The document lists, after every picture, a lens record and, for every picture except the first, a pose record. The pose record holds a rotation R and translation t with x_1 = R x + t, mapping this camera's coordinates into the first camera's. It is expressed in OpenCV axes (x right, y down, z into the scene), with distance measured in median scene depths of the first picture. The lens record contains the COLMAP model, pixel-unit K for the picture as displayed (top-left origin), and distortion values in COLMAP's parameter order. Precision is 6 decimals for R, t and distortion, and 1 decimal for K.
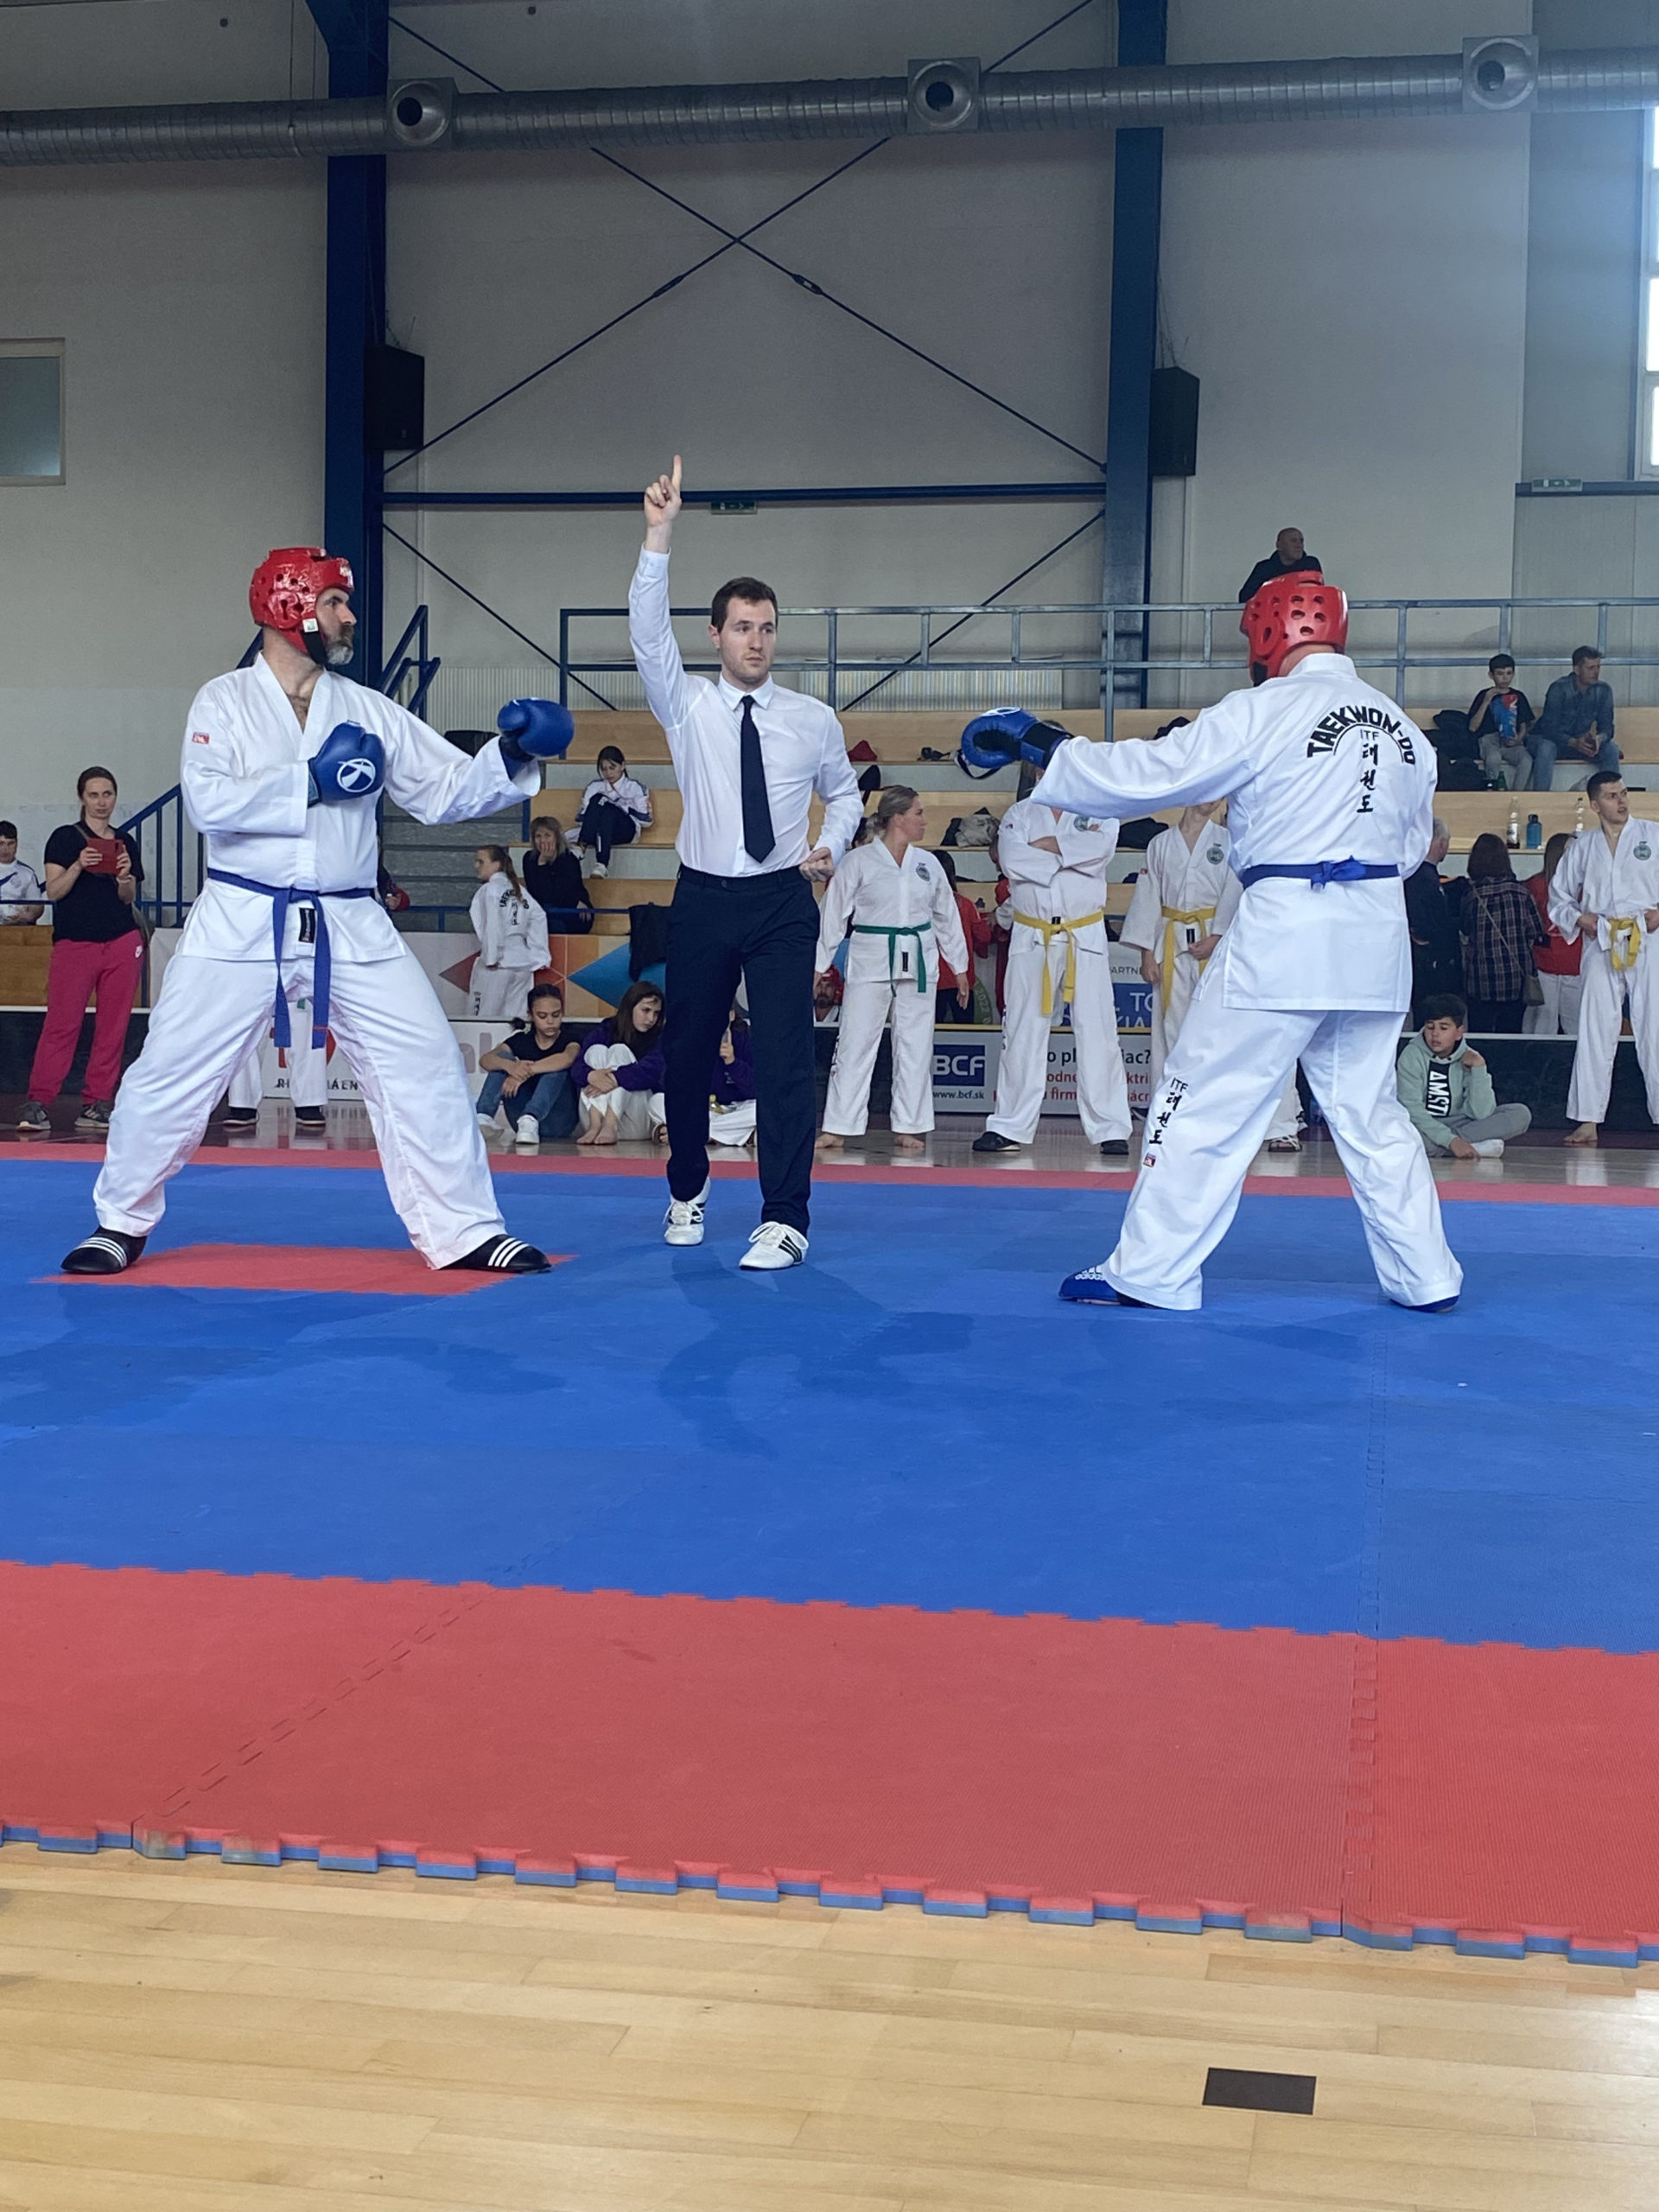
lens RADIAL K [[2920.9, 0, 821.2], [0, 2920.9, 1100.1], [0, 0, 1]] dist [0.106297, 0.000000]
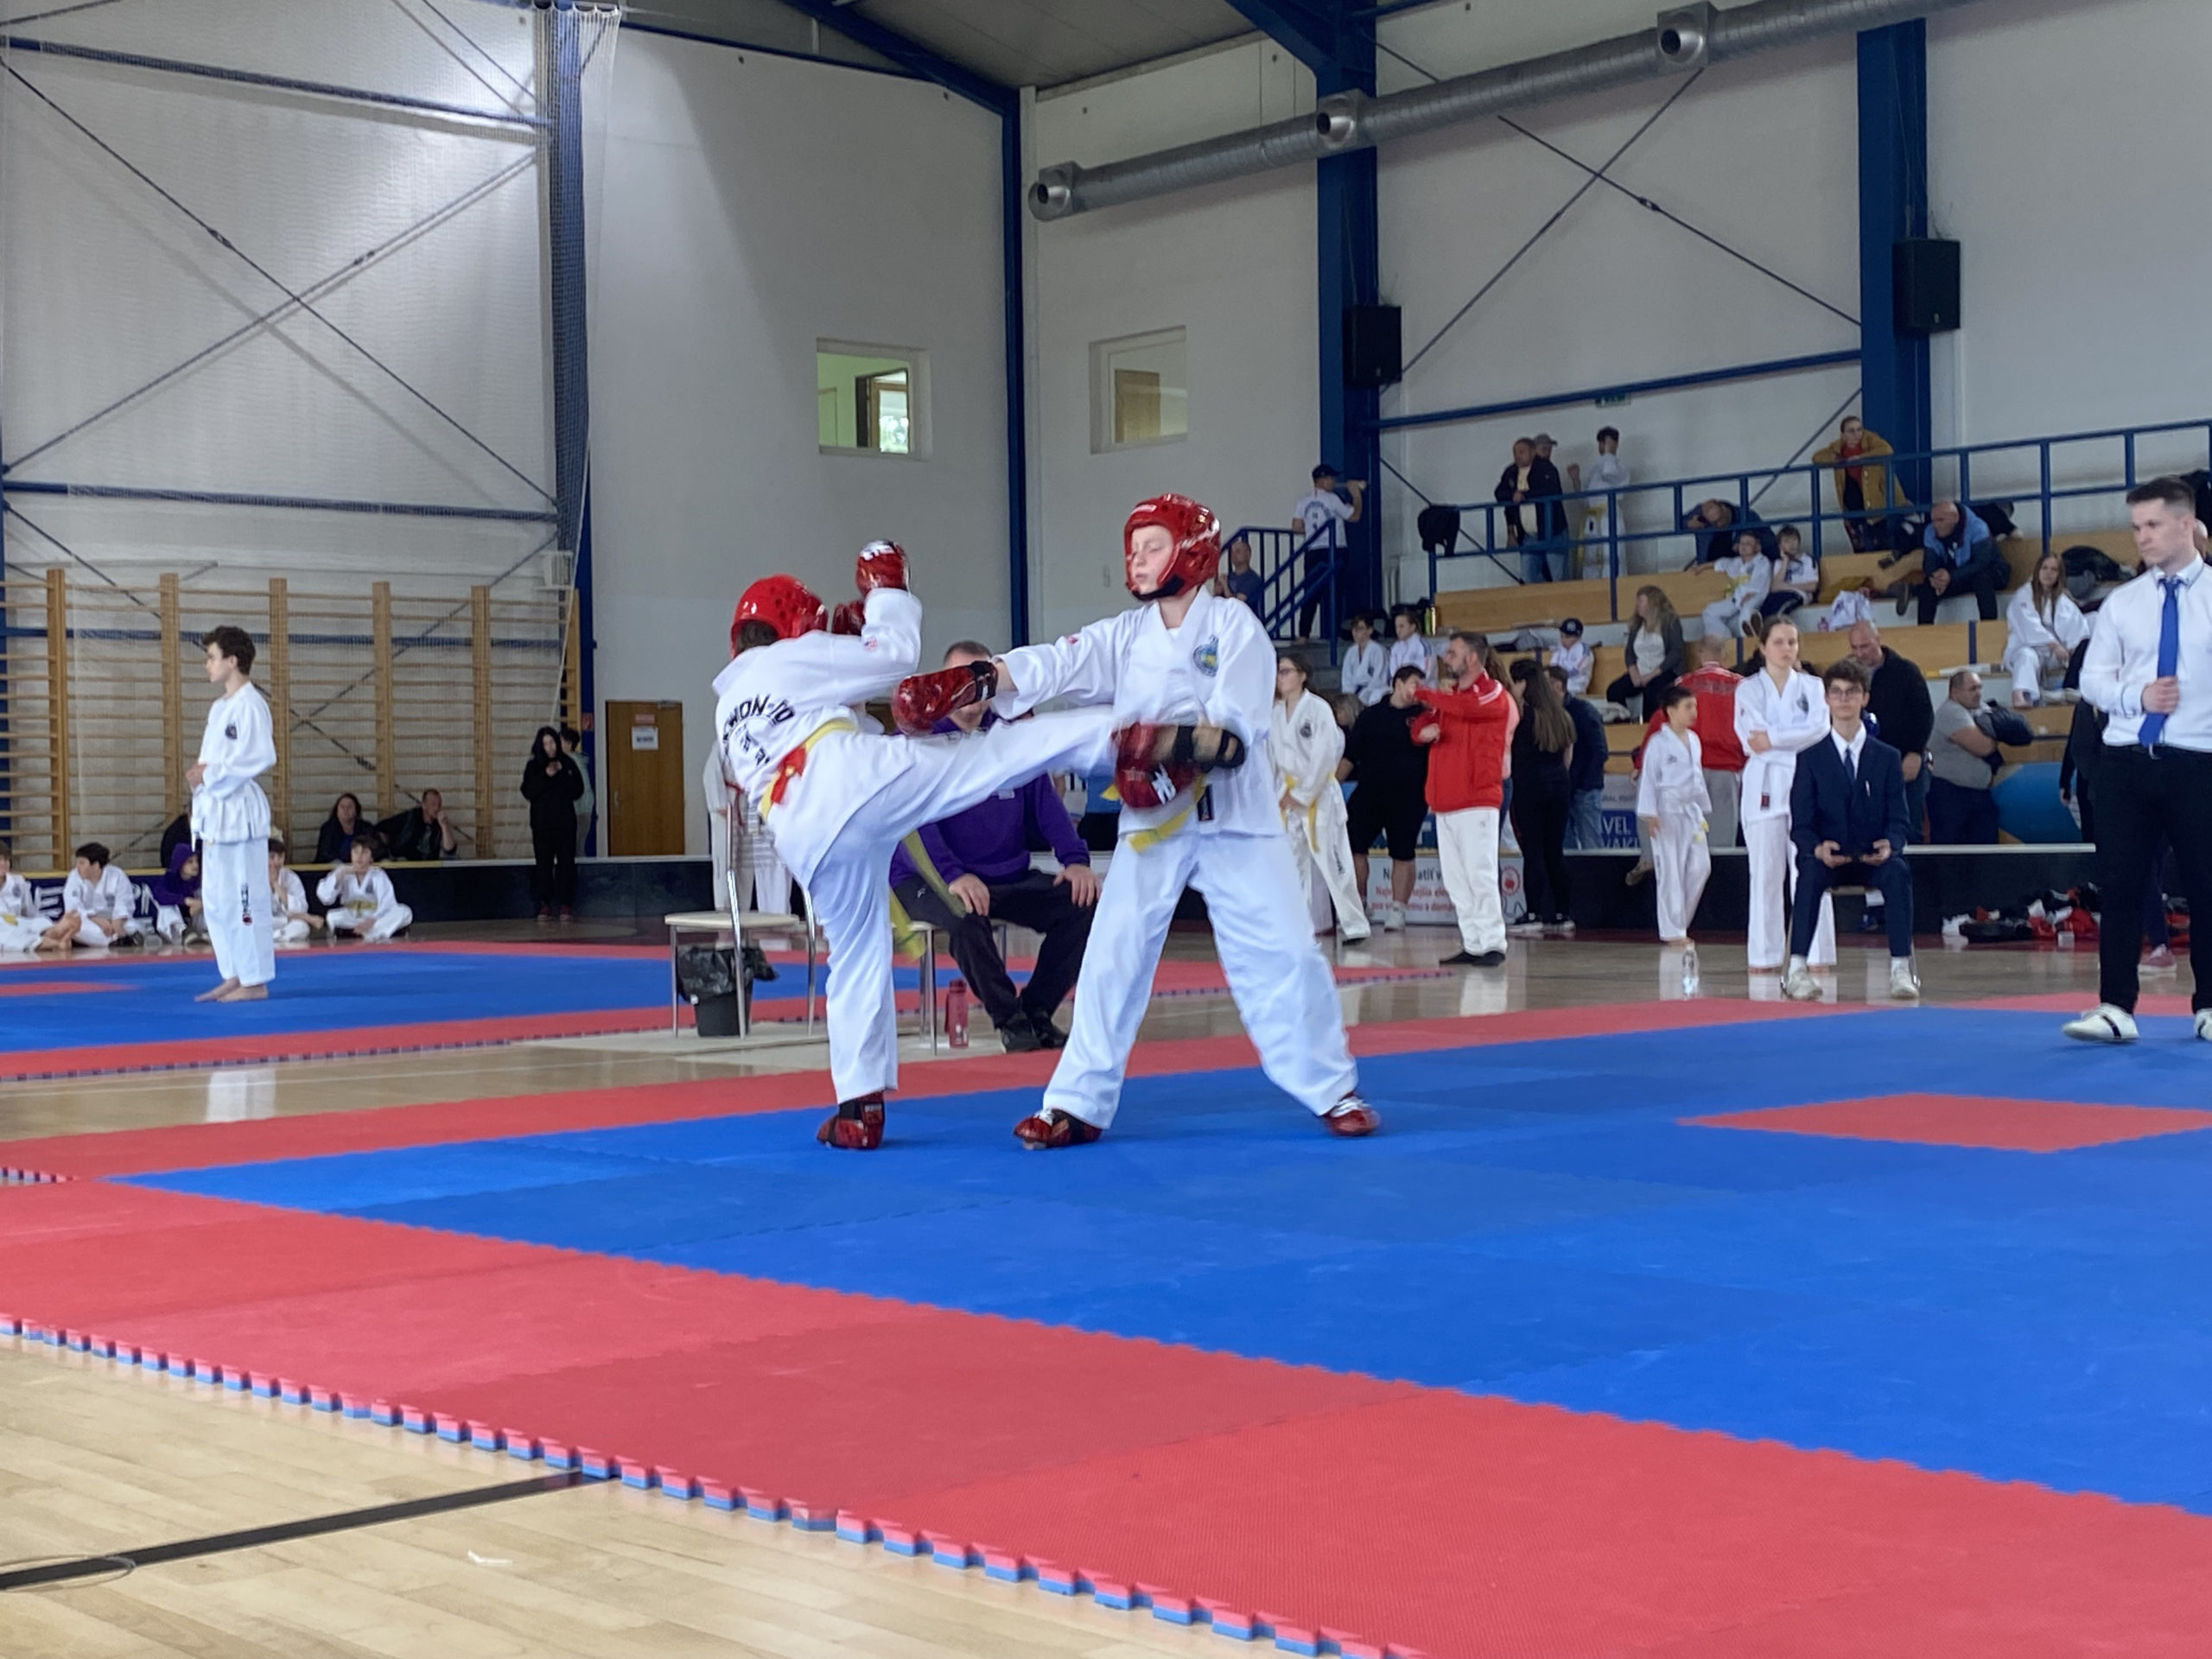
lens RADIAL K [[3257.1, 0, 1091.3], [0, 3257.1, 660.4], [0, 0, 1]] dist [0.103211, 0.000000]
pose [[0.789218, -0.058970, -0.611275, 0.582764], [0.002914, 0.995727, -0.092297, 0.013237], [0.614106, 0.071061, 0.786018, -0.107967]]
